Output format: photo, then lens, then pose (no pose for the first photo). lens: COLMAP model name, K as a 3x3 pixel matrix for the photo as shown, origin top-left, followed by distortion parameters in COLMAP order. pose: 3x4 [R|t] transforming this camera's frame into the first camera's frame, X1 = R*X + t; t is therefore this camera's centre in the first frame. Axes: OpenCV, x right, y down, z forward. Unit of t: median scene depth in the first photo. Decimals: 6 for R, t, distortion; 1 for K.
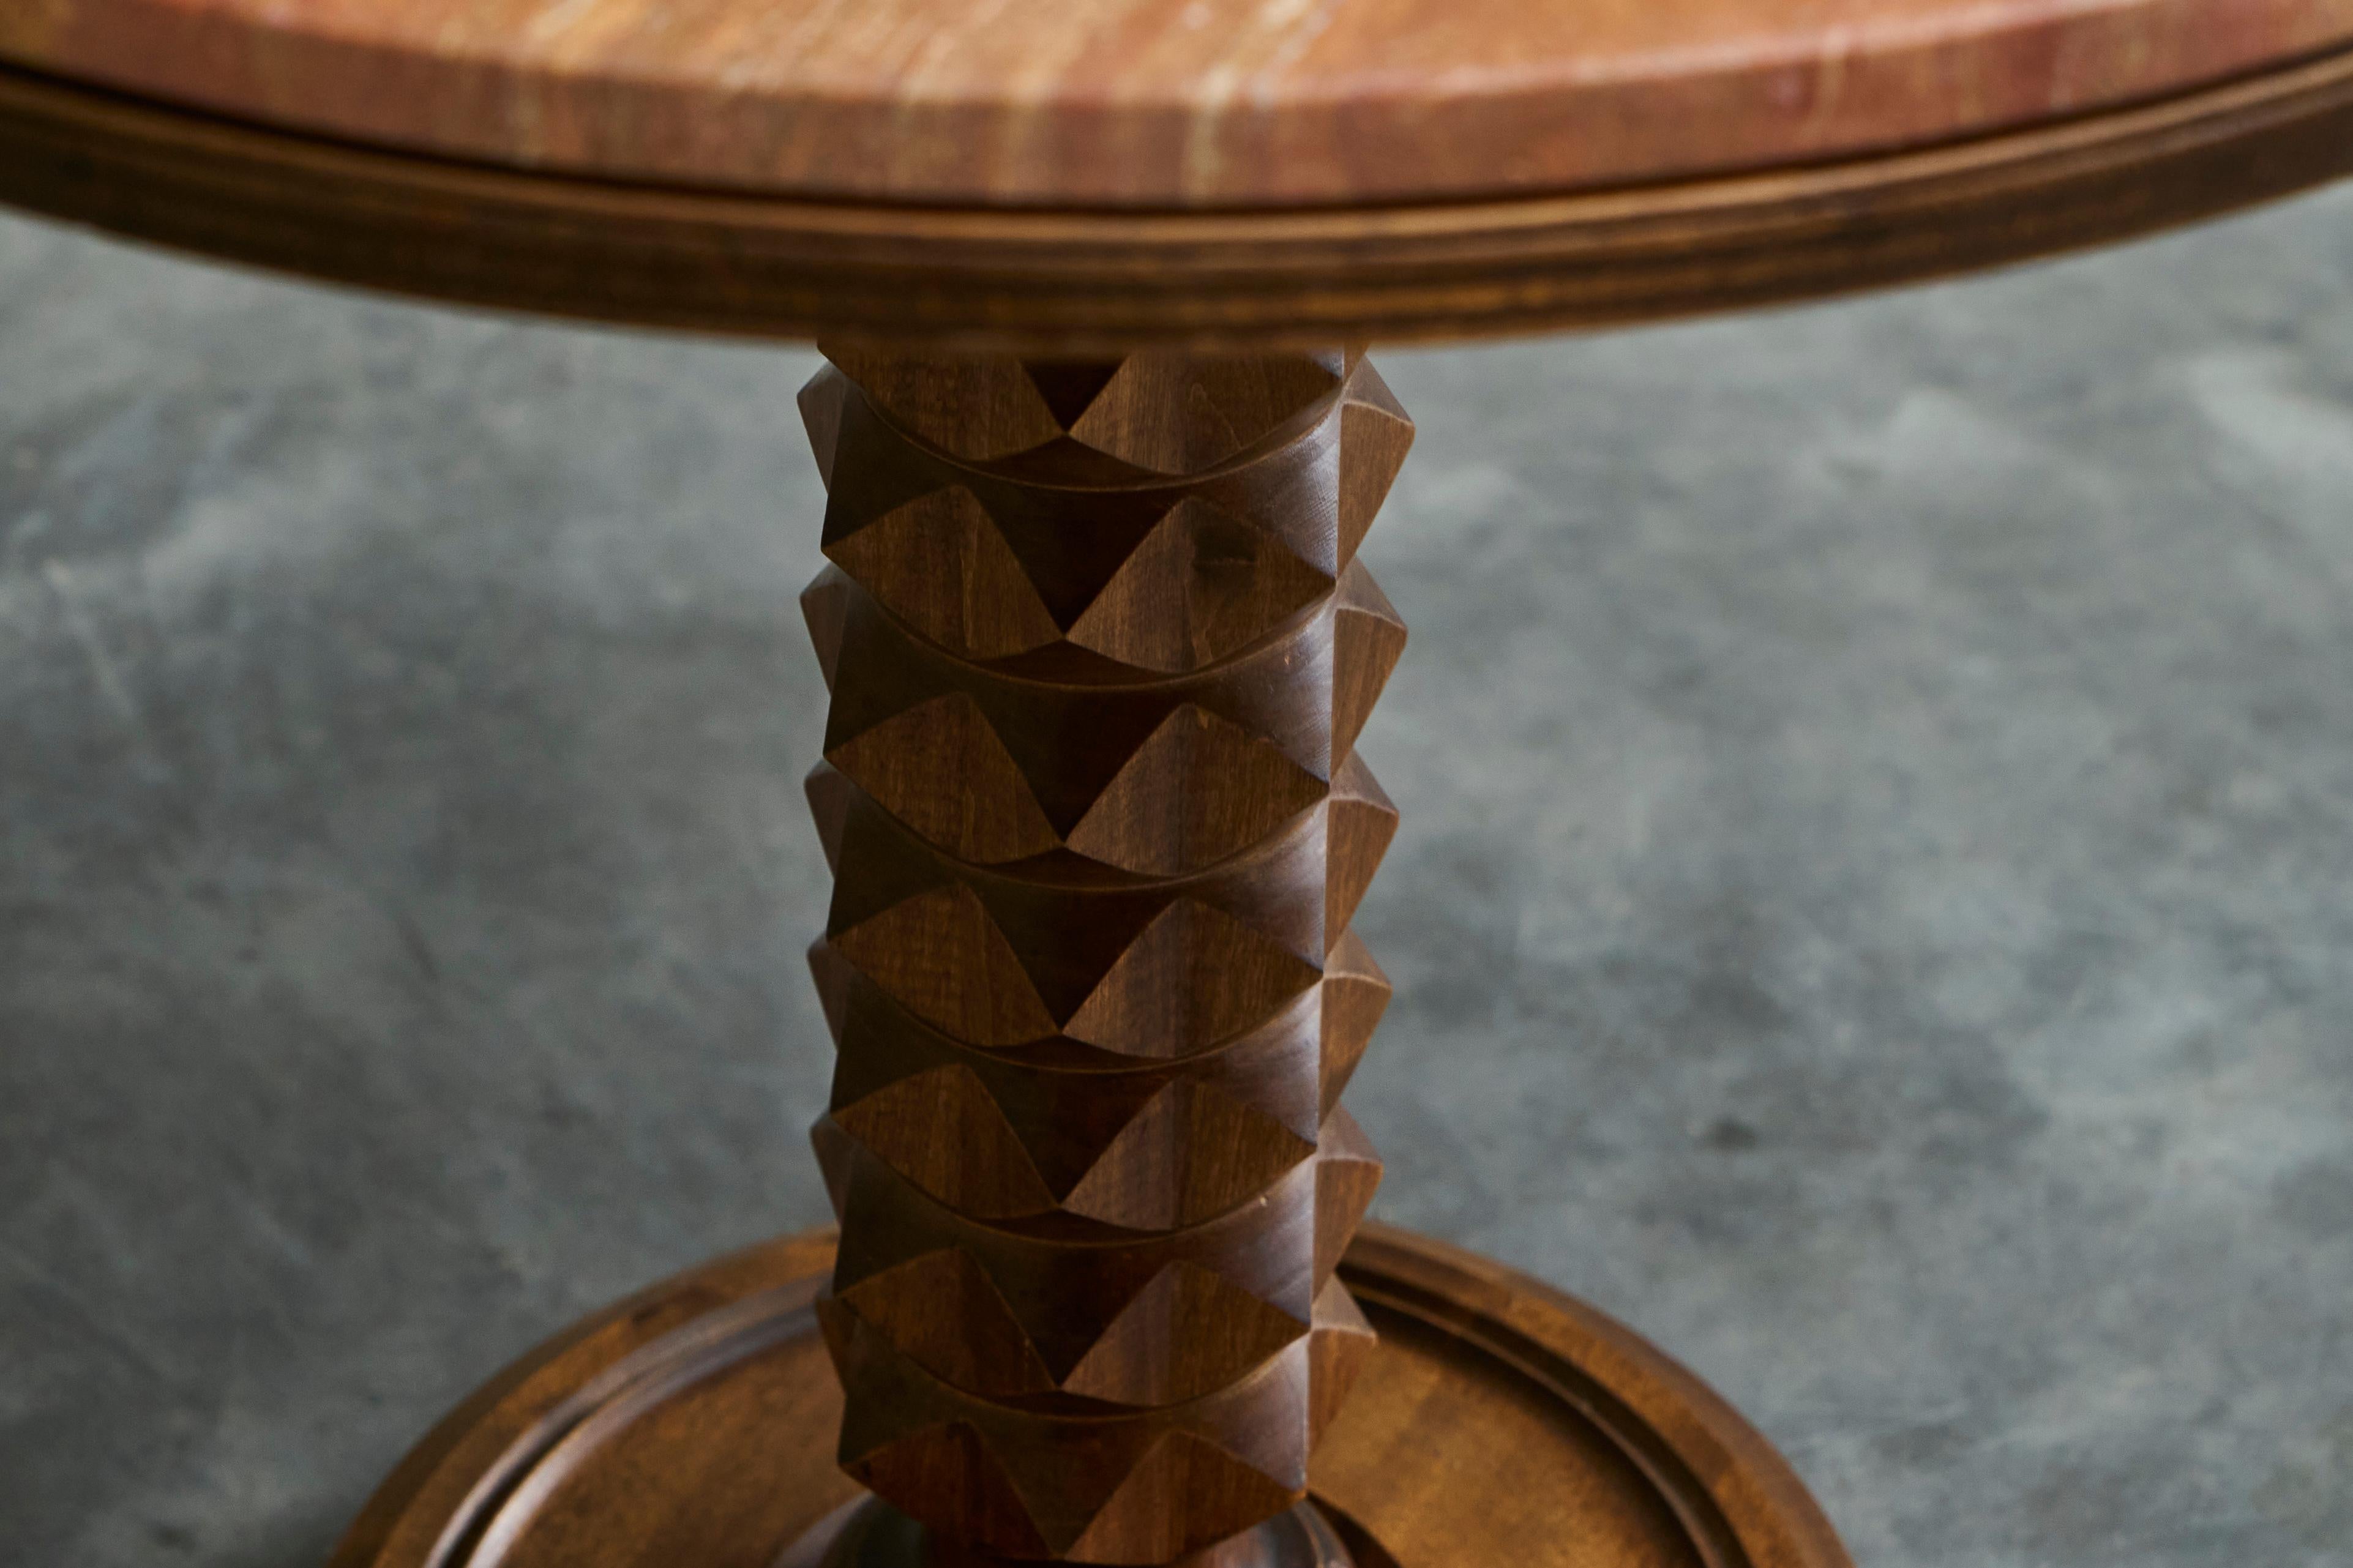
lens RADIAL K [[6695.7, 0, 1090.8], [0, 6695.7, 619.7], [0, 0, 1]] dist [-0.021072, 0.000000]
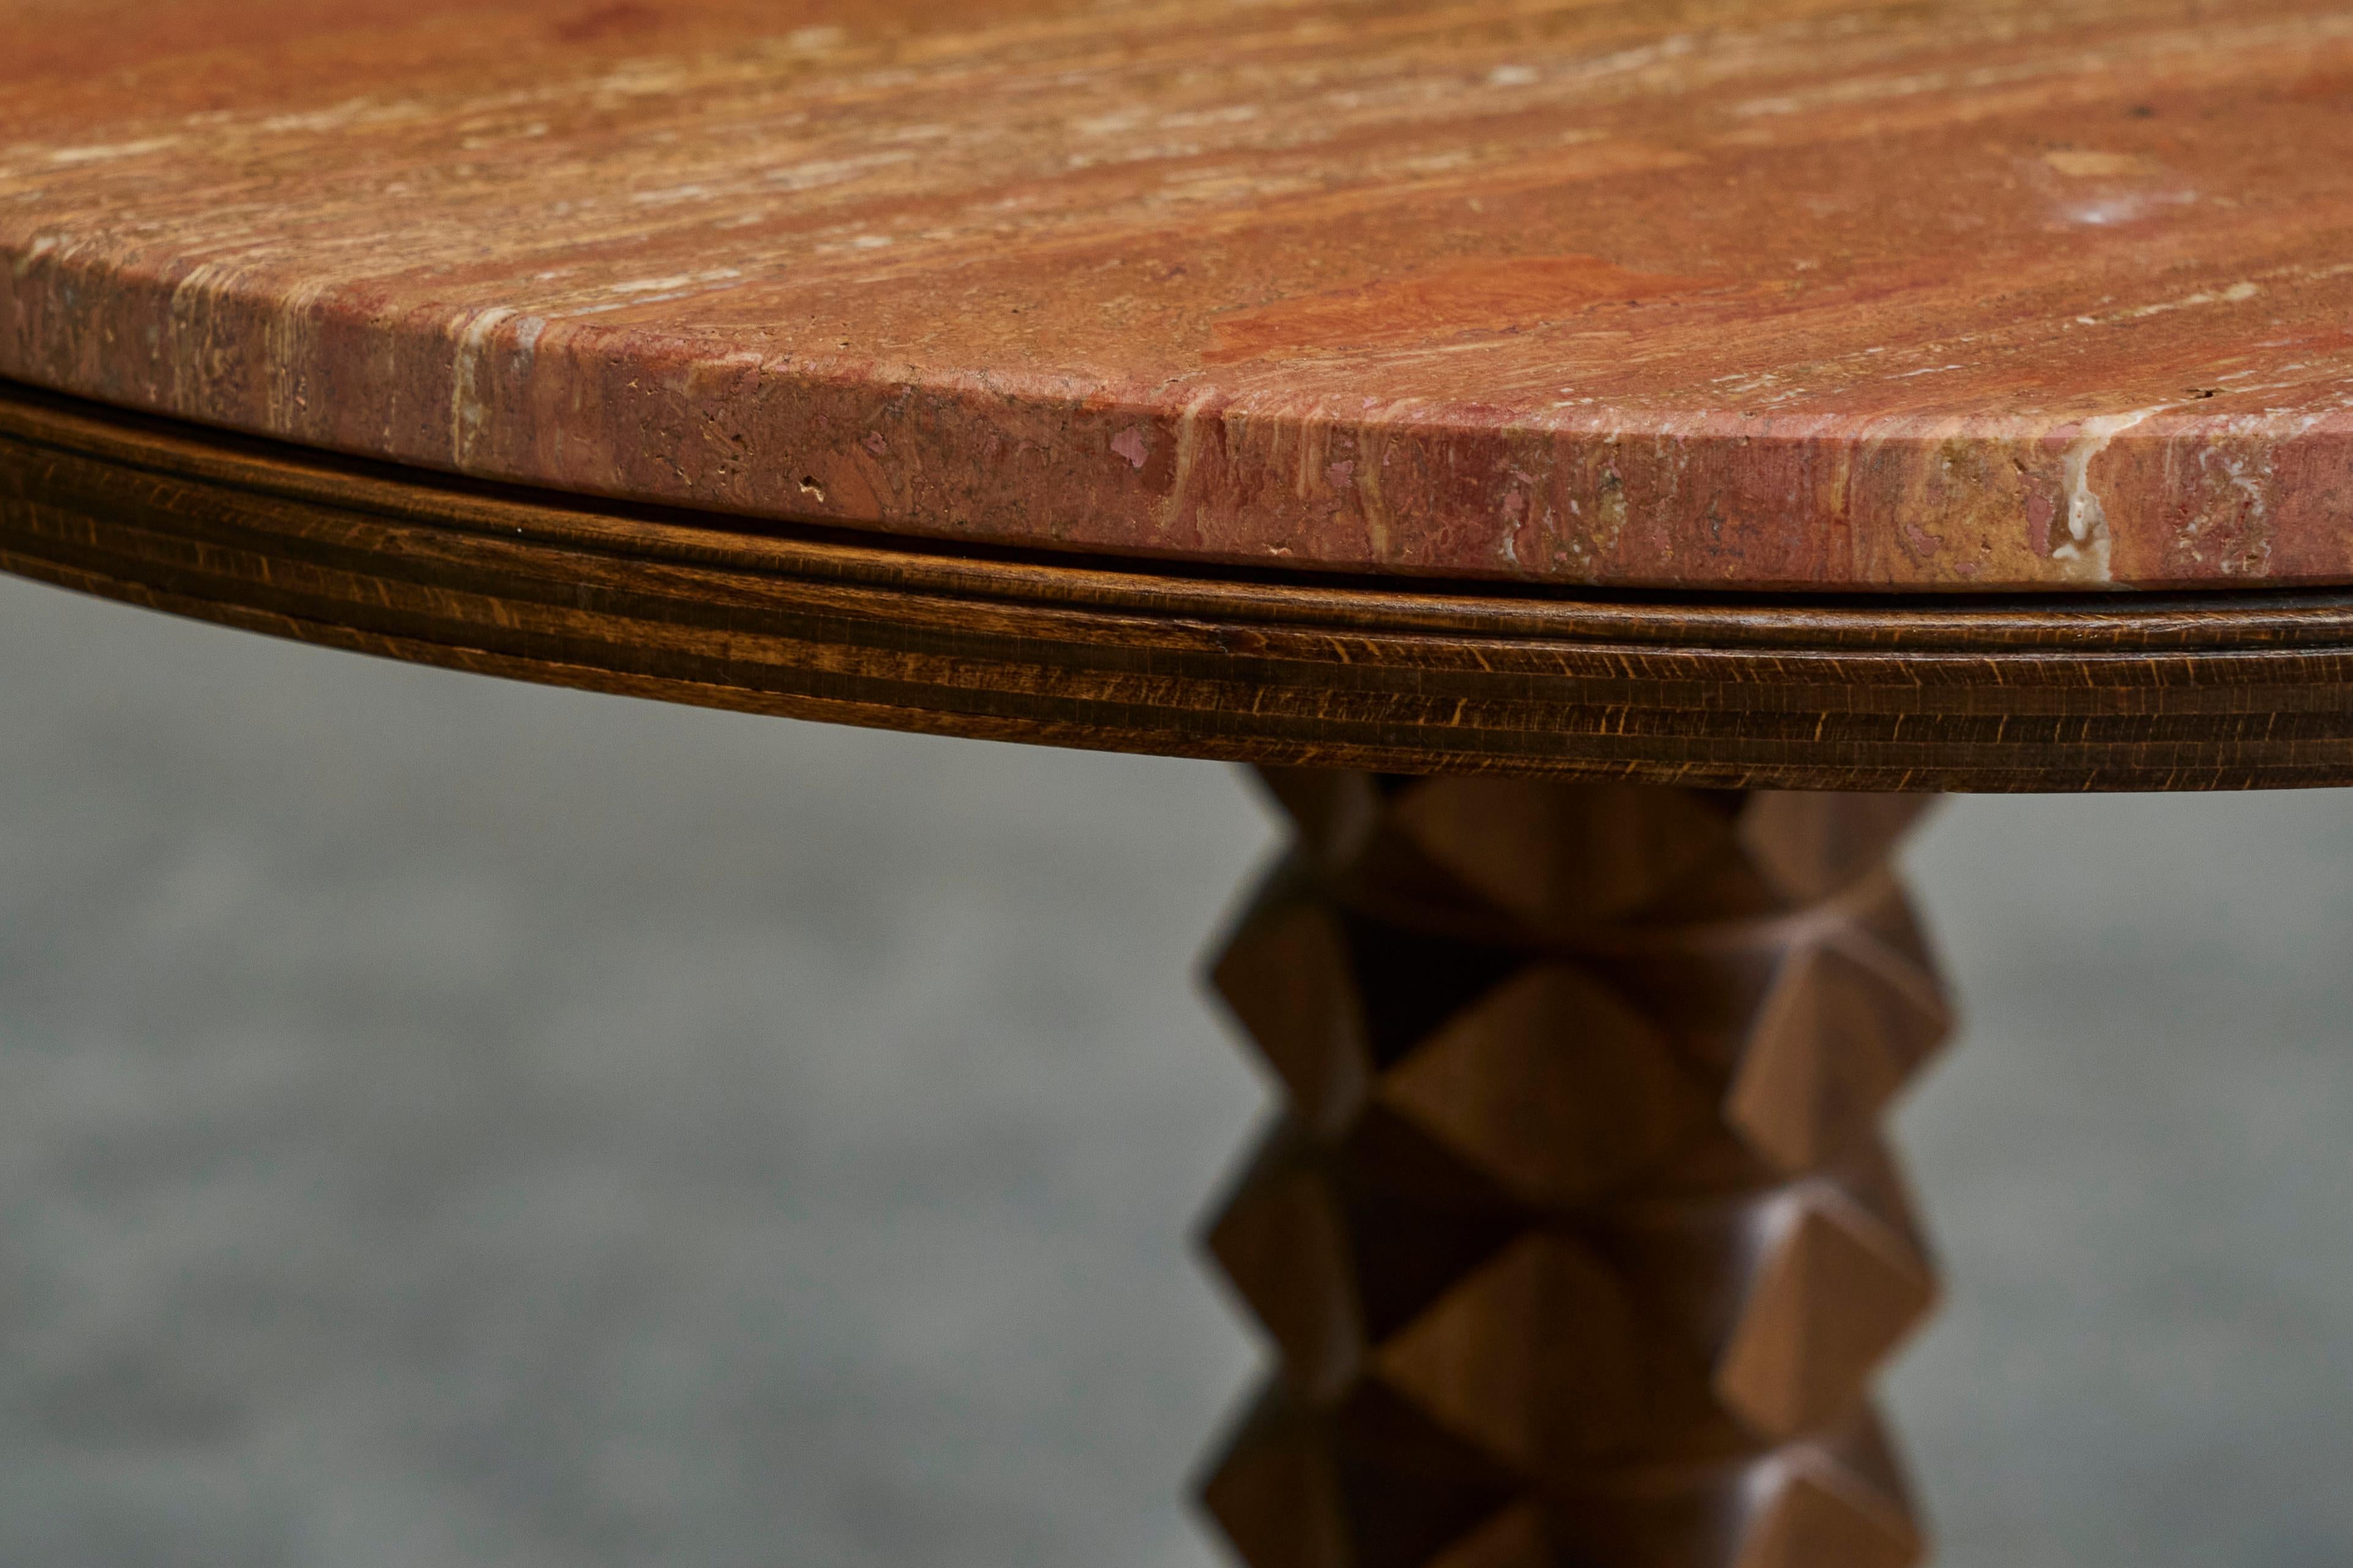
lens RADIAL K [[6695.7, 0, 1195.0], [0, 6695.7, 784.9], [0, 0, 1]] dist [-0.021072, 0.000000]
pose [[0.881027, 0.159413, -0.445397, 0.248389], [-0.279523, 0.935000, -0.218268, 0.069156], [0.381652, 0.316799, 0.868320, 0.163419]]
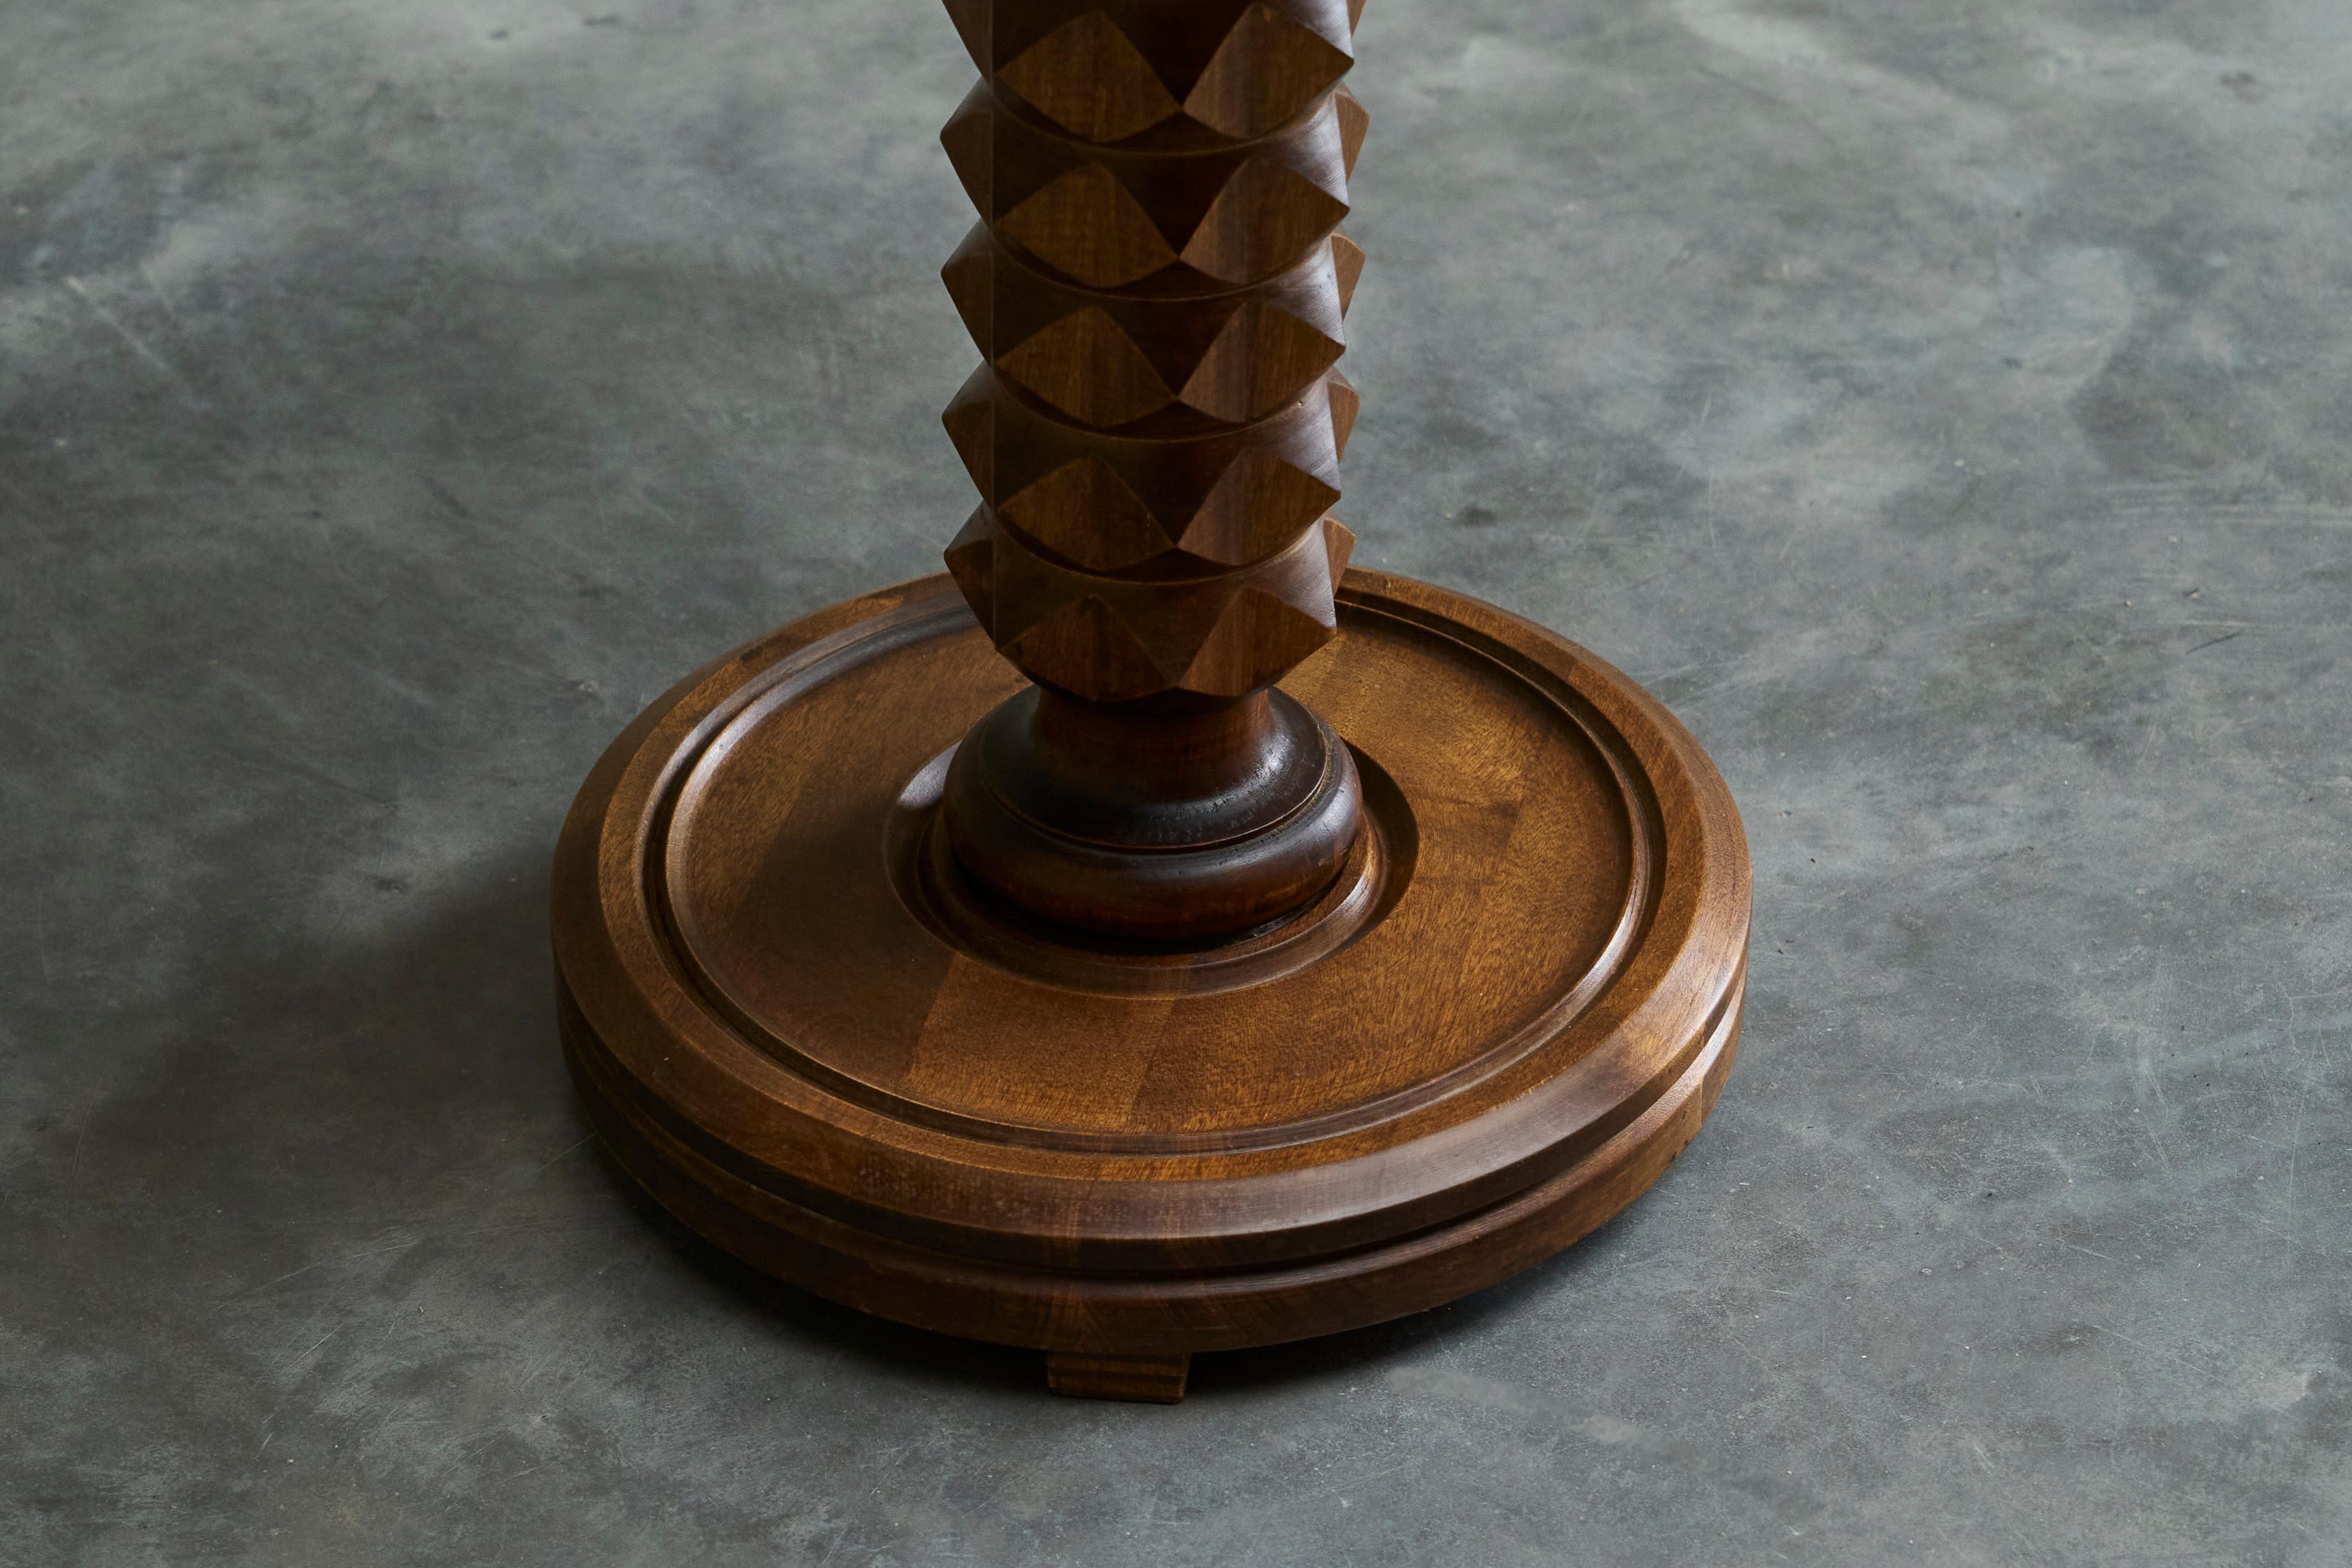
lens RADIAL K [[6117.0, 0, 1047.8], [0, 6117.0, 649.7], [0, 0, 1]] dist [0.014385, 0.000000]
pose [[0.984786, -0.100236, 0.141951, -0.168583], [0.105853, 0.993848, -0.032572, 0.138696], [-0.137813, 0.047102, 0.989338, -0.192973]]
